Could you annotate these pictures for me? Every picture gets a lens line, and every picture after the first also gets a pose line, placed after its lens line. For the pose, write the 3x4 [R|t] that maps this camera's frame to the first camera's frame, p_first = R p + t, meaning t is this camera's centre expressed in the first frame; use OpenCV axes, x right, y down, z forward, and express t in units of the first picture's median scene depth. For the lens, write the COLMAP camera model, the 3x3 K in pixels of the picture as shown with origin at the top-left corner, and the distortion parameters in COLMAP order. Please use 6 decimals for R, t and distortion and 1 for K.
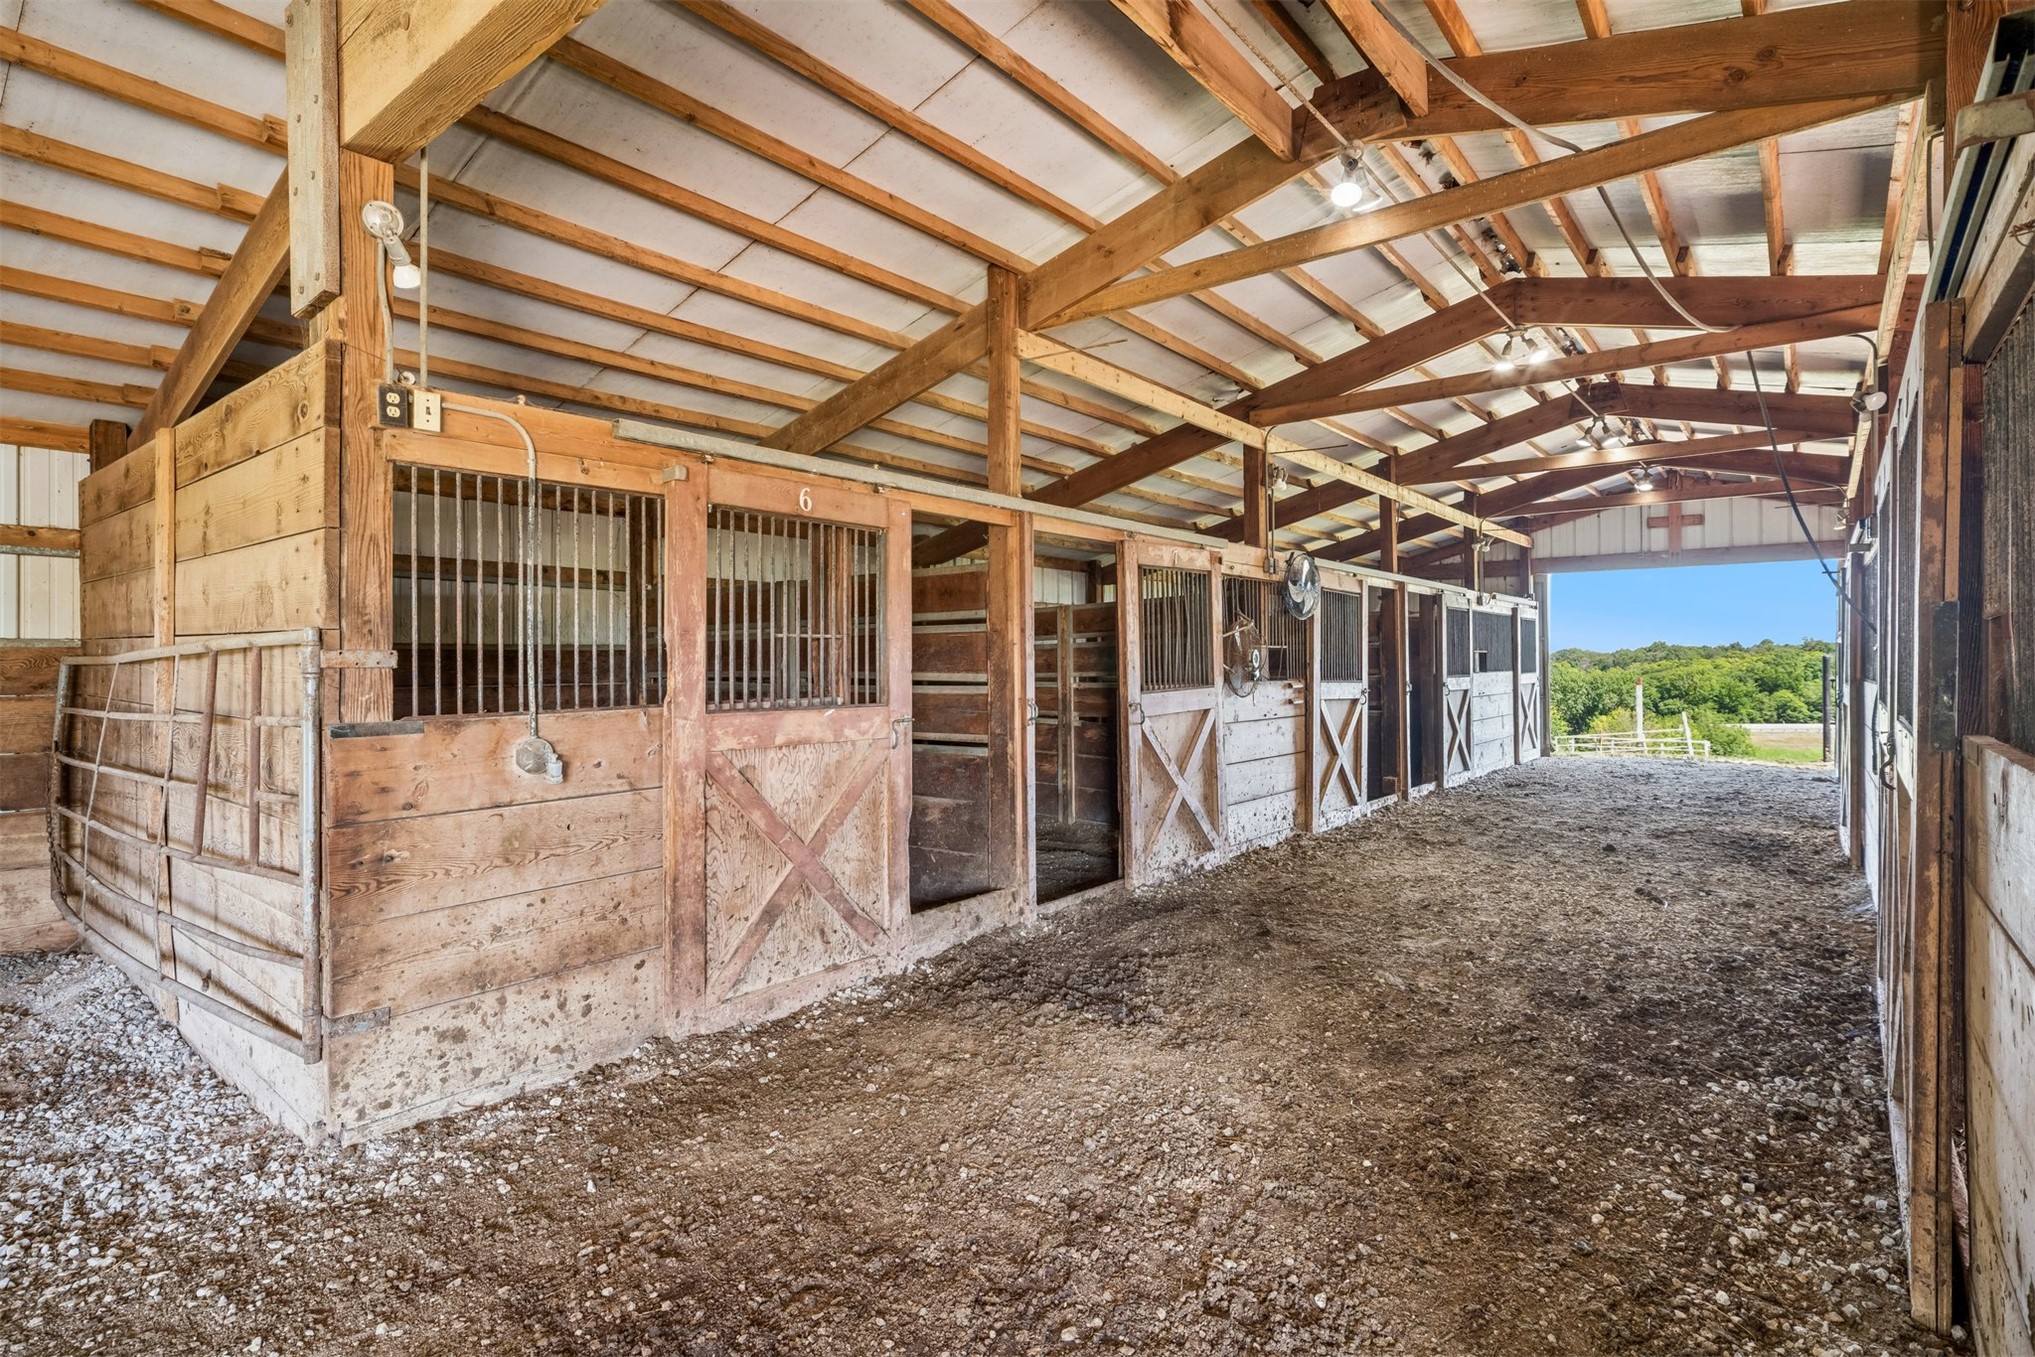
lens RADIAL K [[1025.8, 0, 949.4], [0, 1025.8, 663.3], [0, 0, 1]] dist [-0.028571, 0.024733]
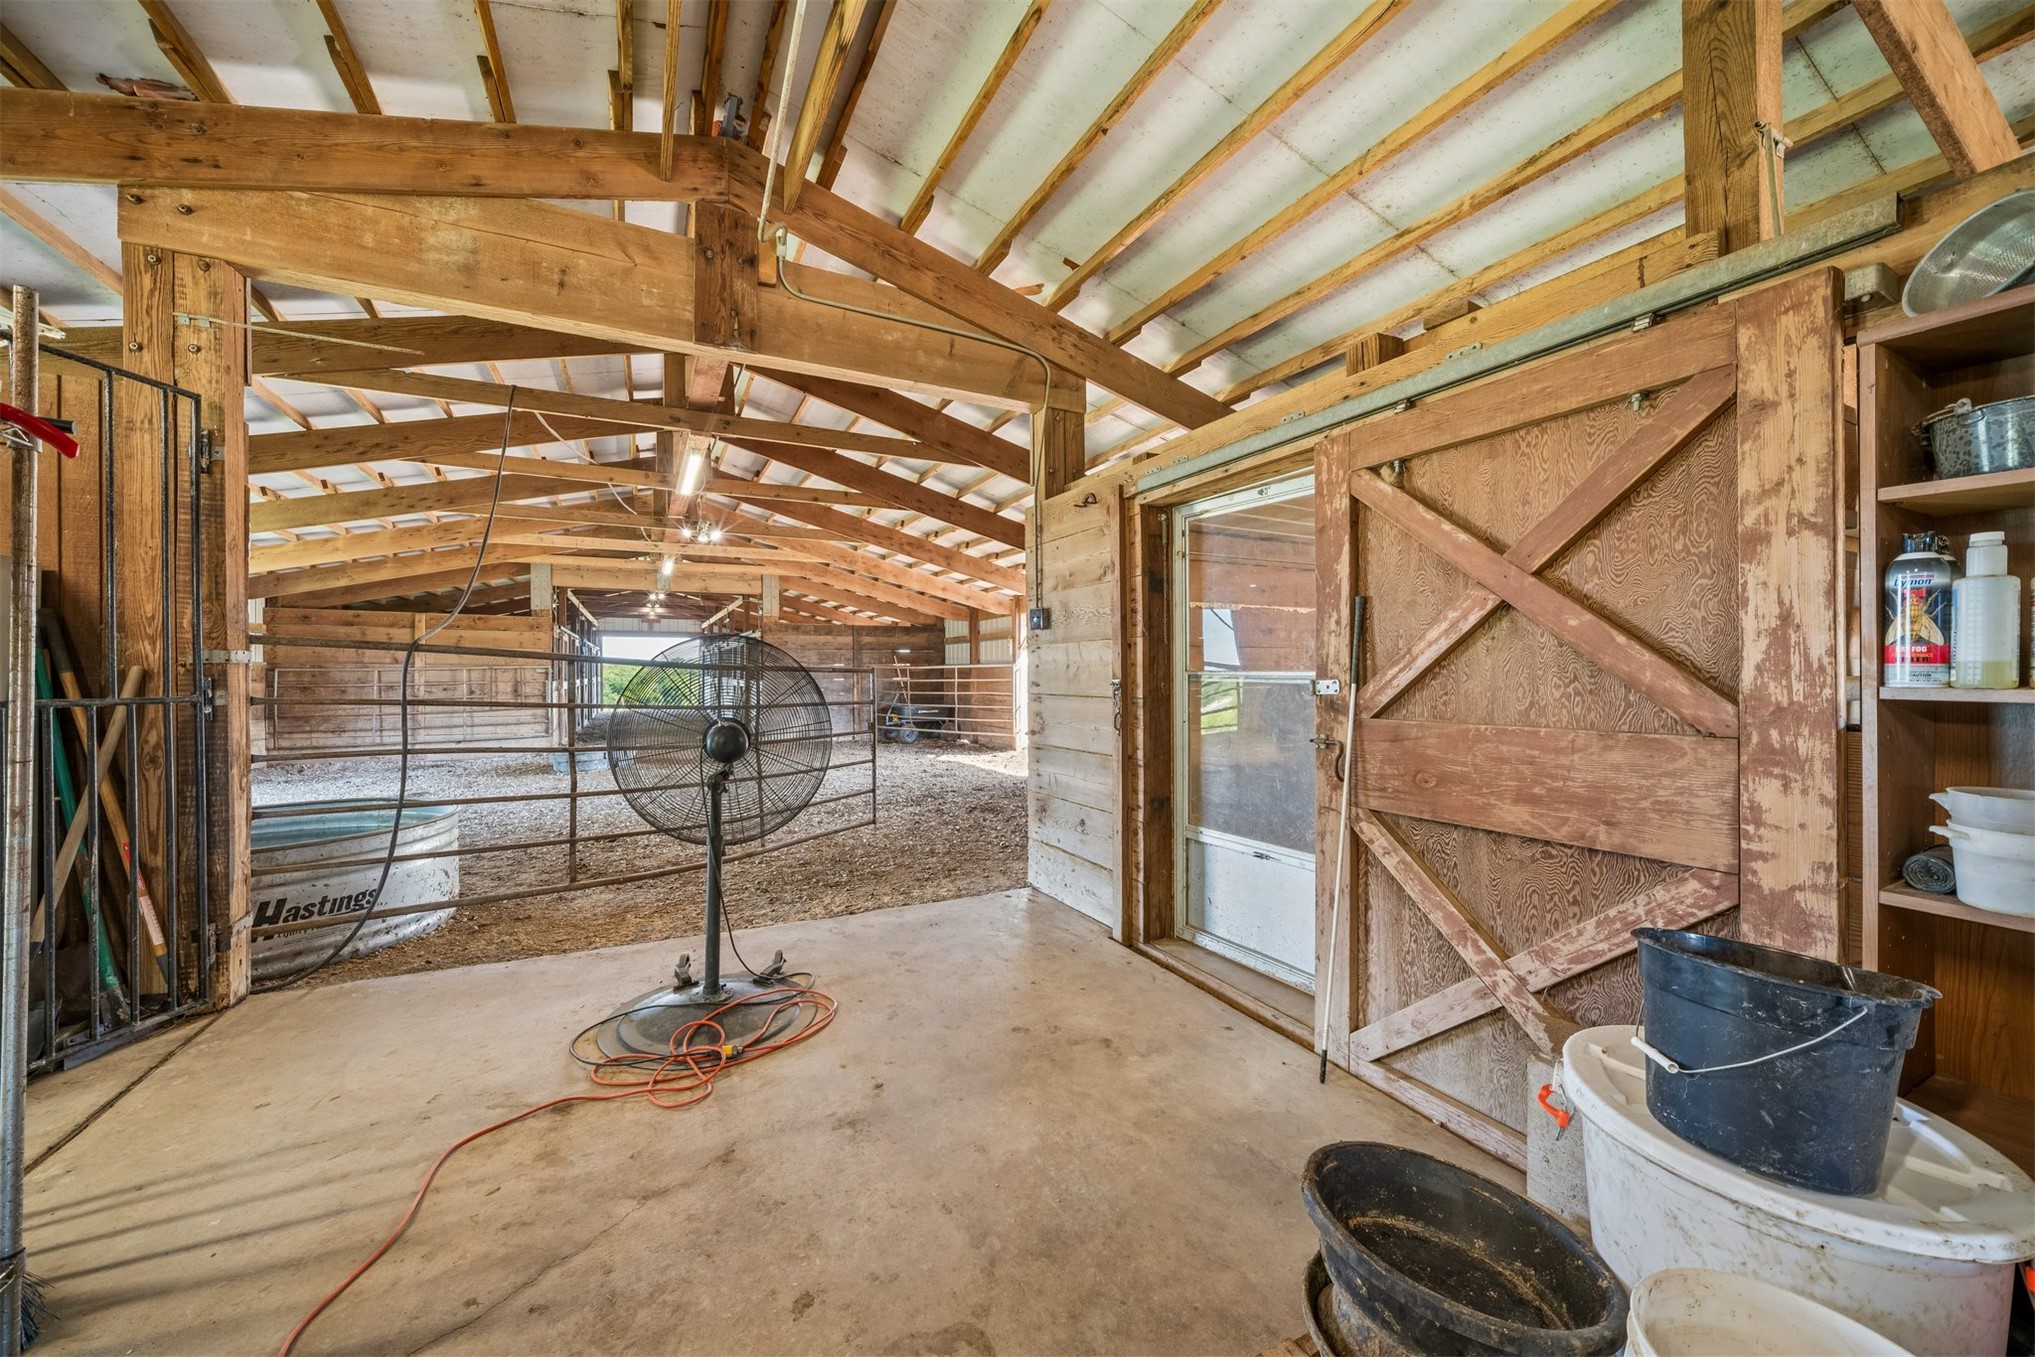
lens RADIAL K [[739.0, 0, 1004.5], [0, 739.0, 672.0], [0, 0, 1]] dist [-0.029729, 0.008022]
pose [[0.393963, 0.000301, 0.919126, -3.020223], [0.001554, 0.999998, -0.000993, 0.009881], [-0.919125, 0.001820, 0.393962, -2.710053]]
